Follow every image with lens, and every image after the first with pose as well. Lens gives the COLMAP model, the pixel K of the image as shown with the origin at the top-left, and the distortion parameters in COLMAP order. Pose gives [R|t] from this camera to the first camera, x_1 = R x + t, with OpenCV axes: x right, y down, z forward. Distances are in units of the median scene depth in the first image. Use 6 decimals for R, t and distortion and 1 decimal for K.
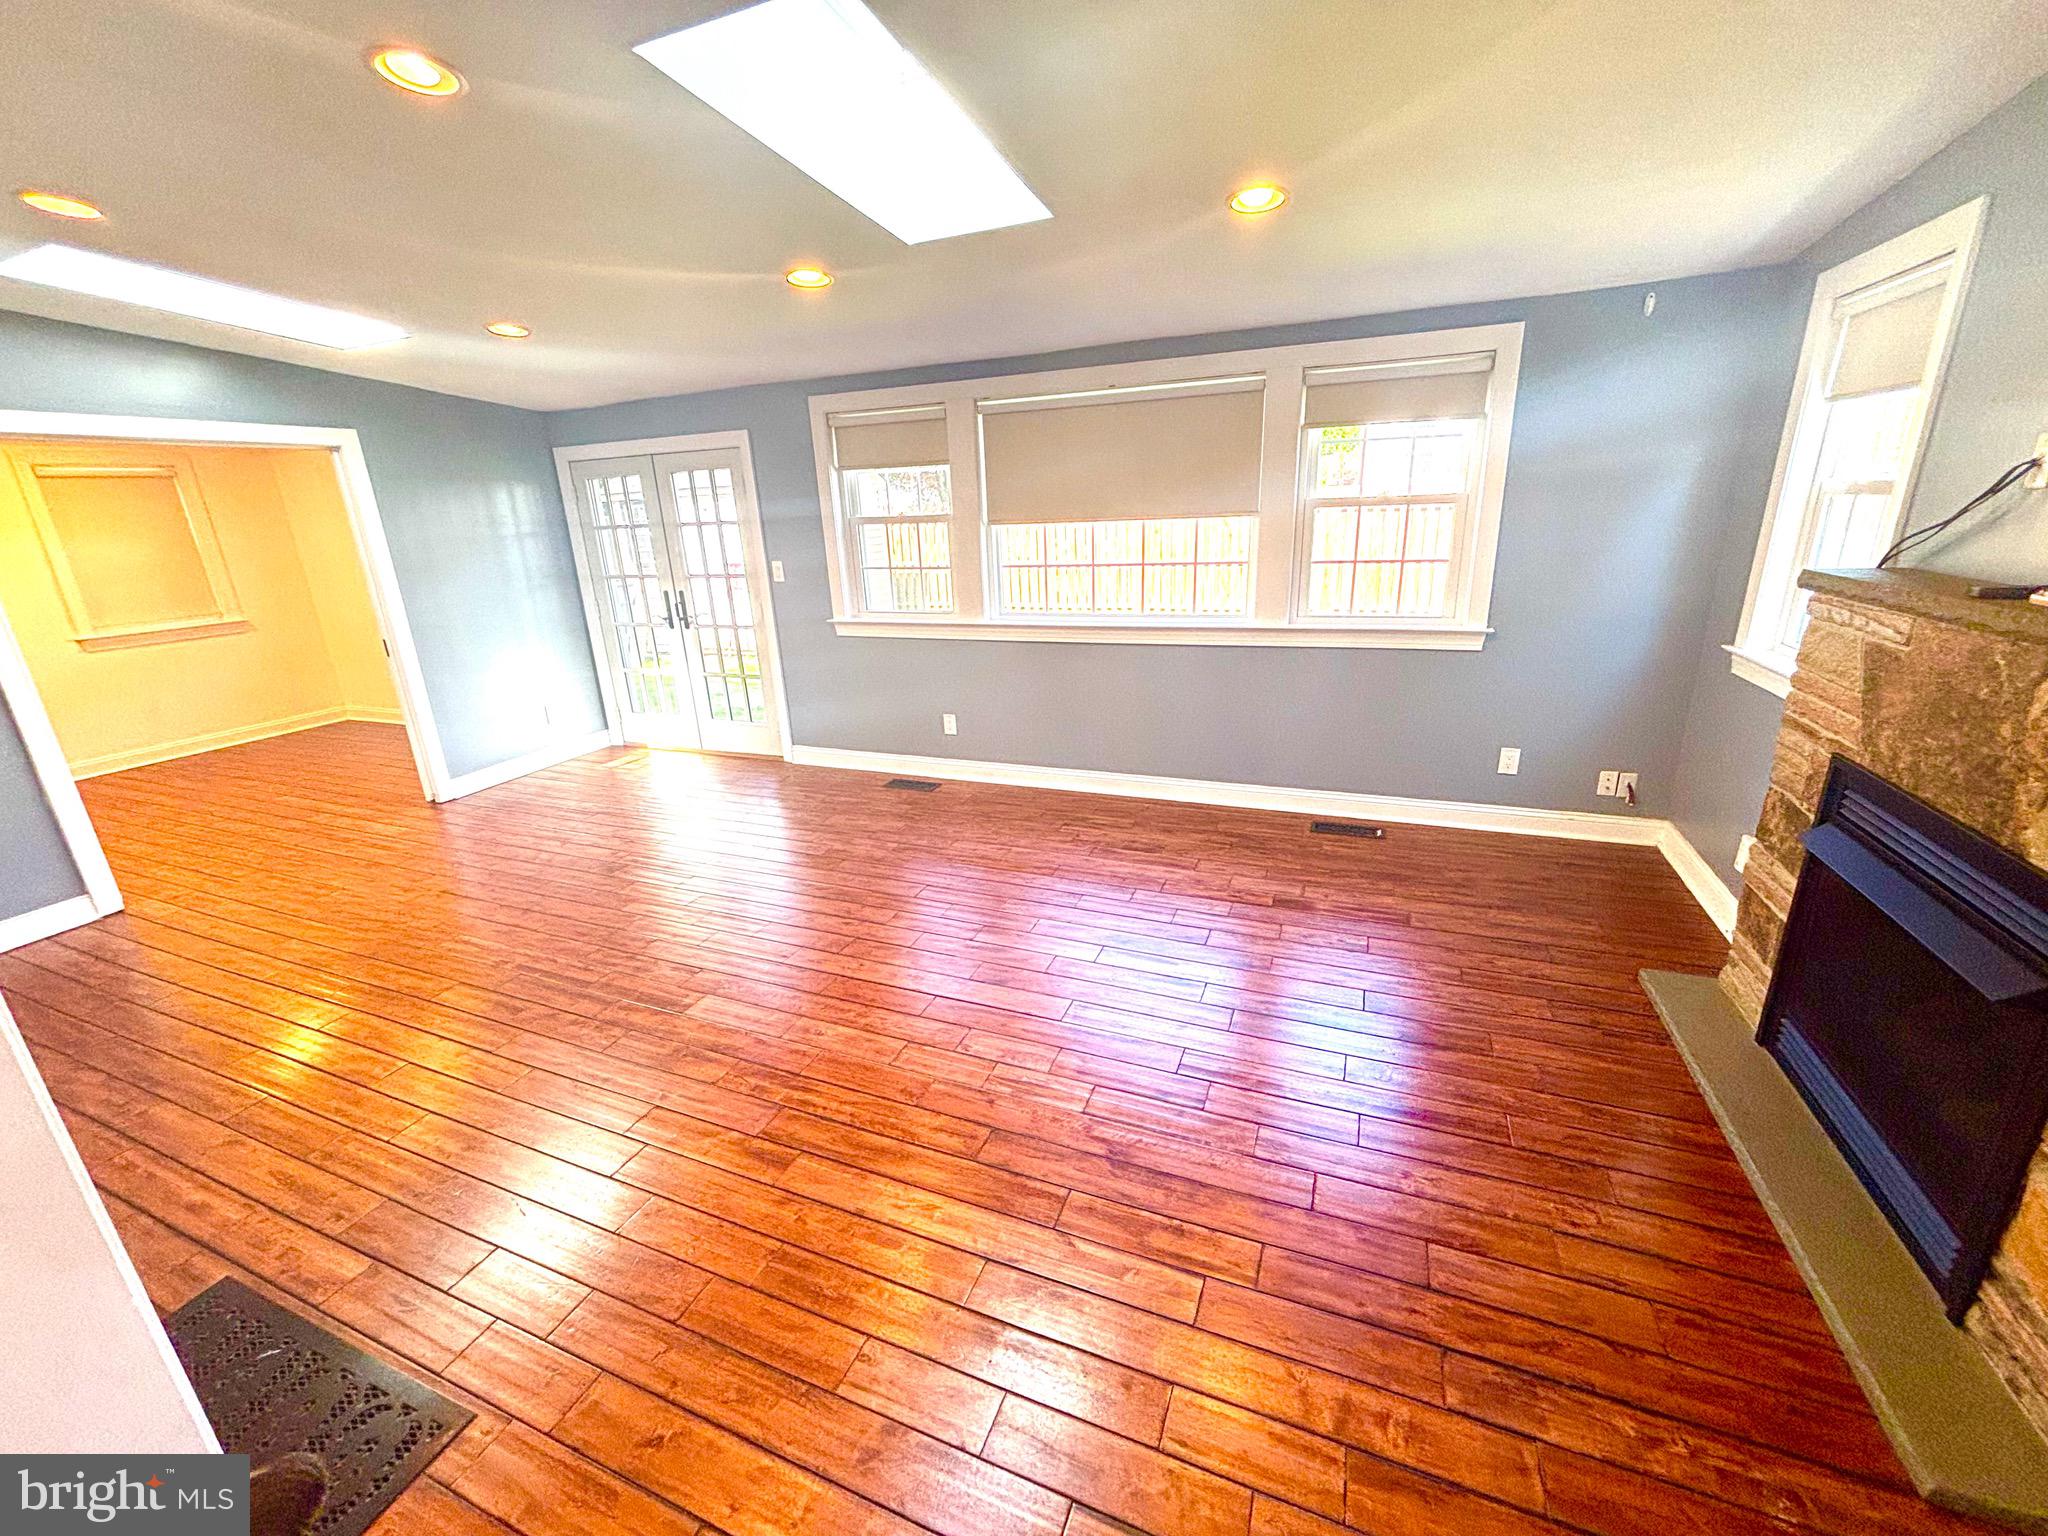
lens RADIAL K [[823.5, 0, 1020.5], [0, 823.5, 768.7], [0, 0, 1]] dist [-0.001546, -0.000421]
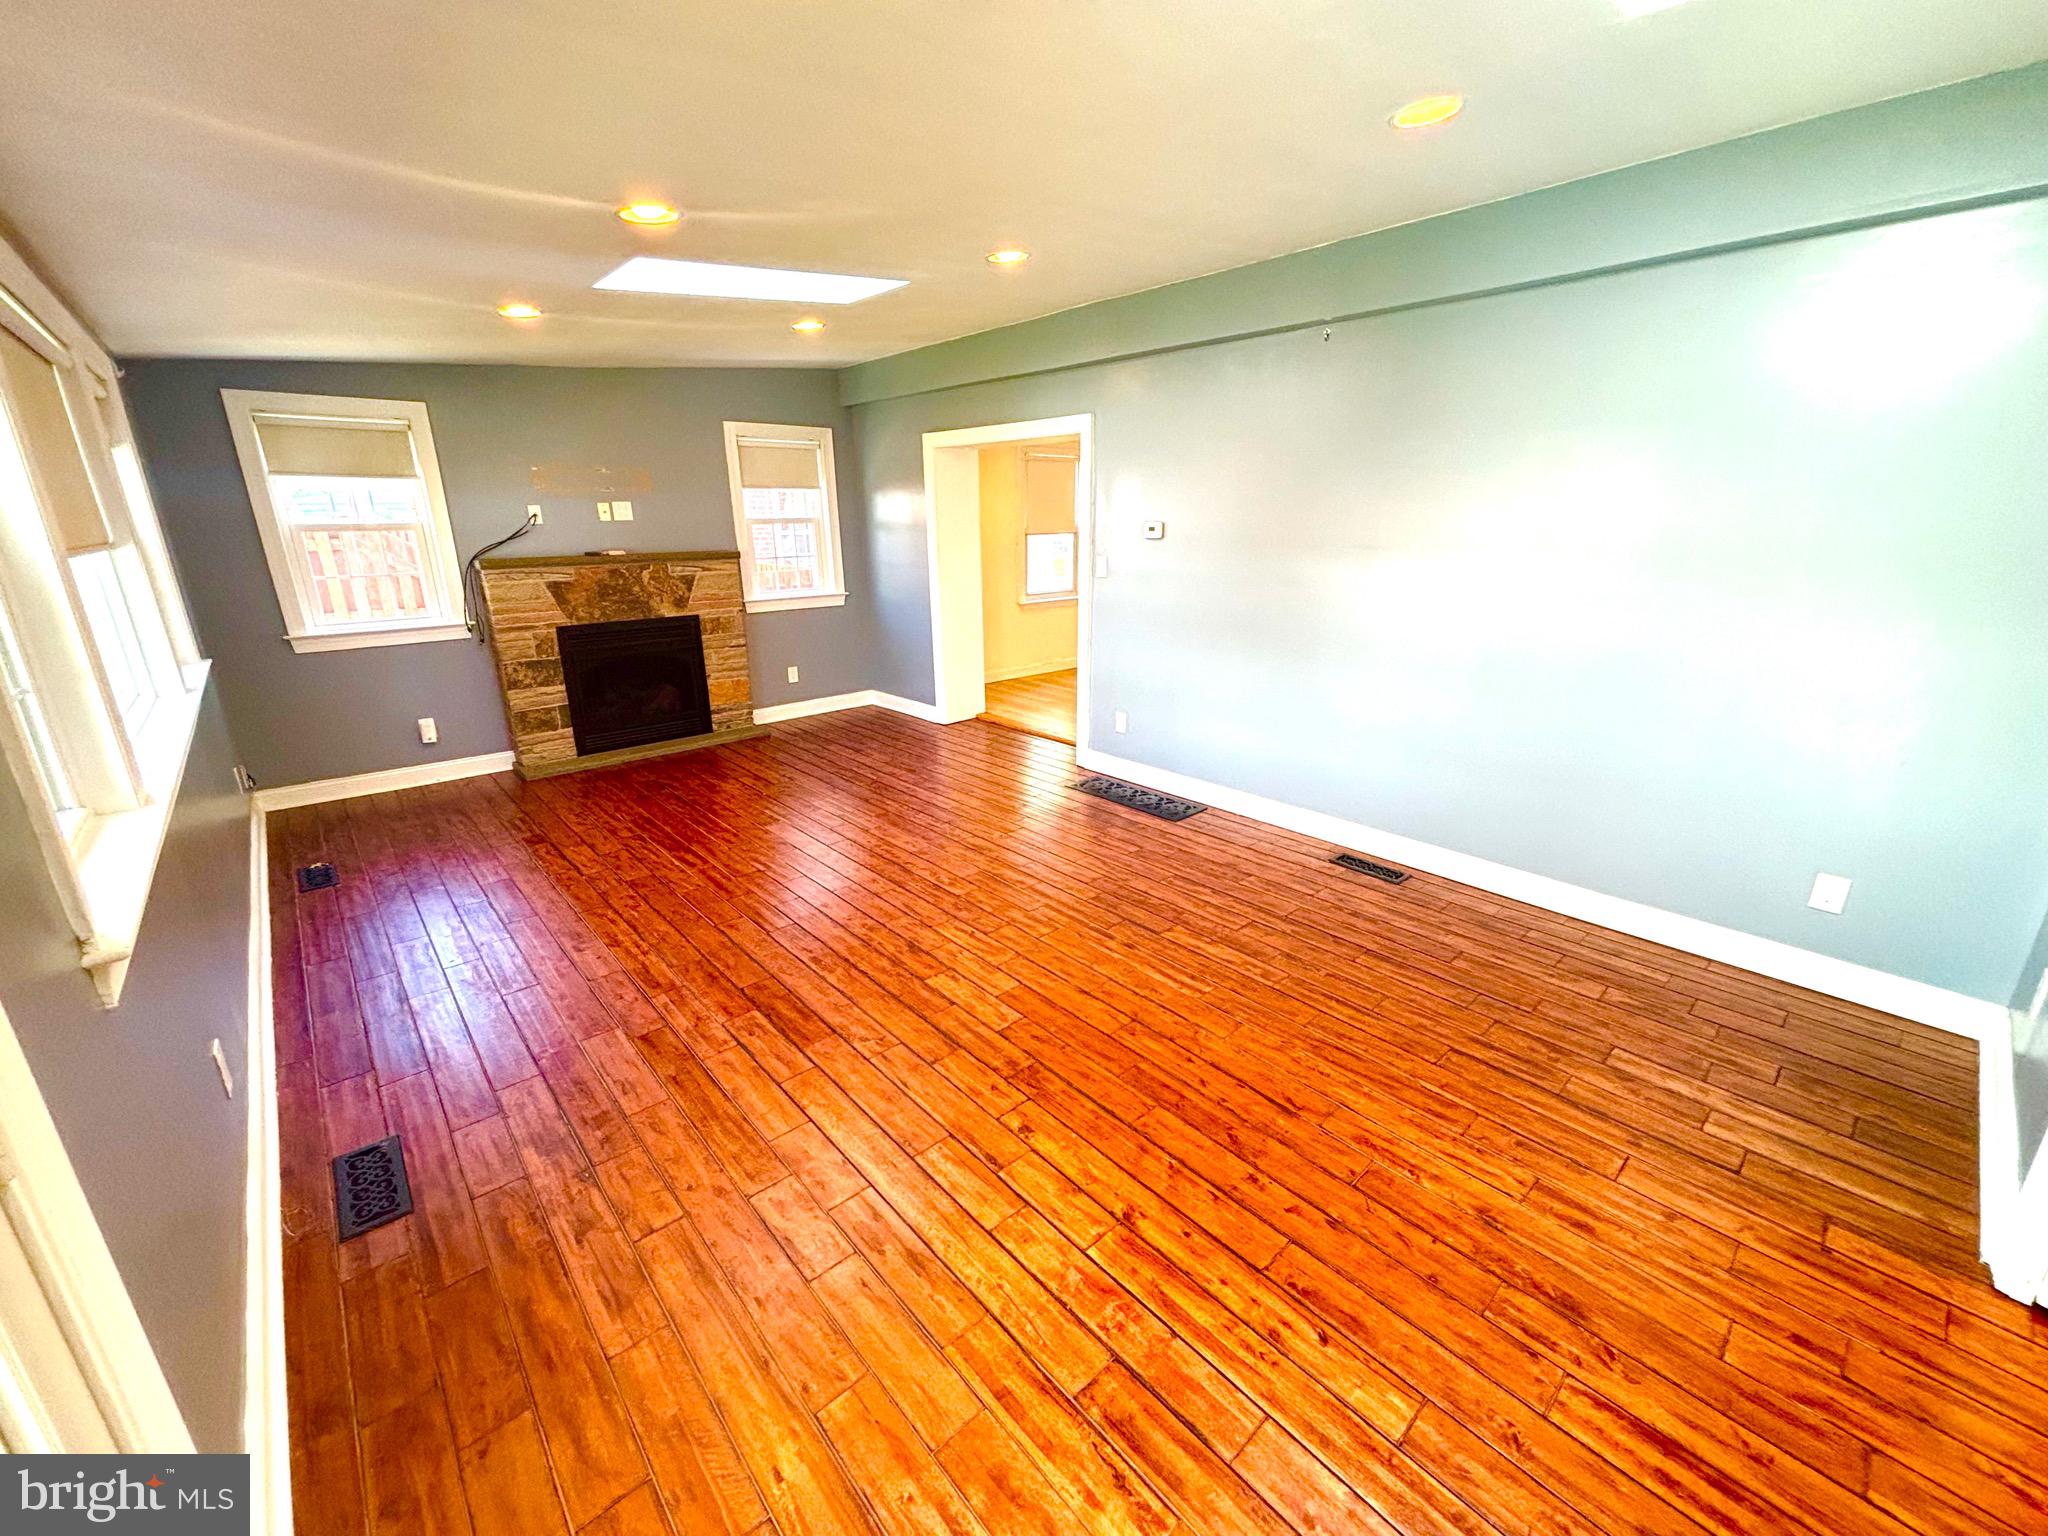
lens RADIAL K [[823.5, 0, 1020.8], [0, 823.5, 766.3], [0, 0, 1]] dist [-0.001546, -0.000421]
pose [[-0.902707, -0.082469, 0.422278, -1.212335], [0.171413, 0.831272, 0.528775, -0.658998], [-0.394636, 0.549713, -0.736259, 2.216980]]
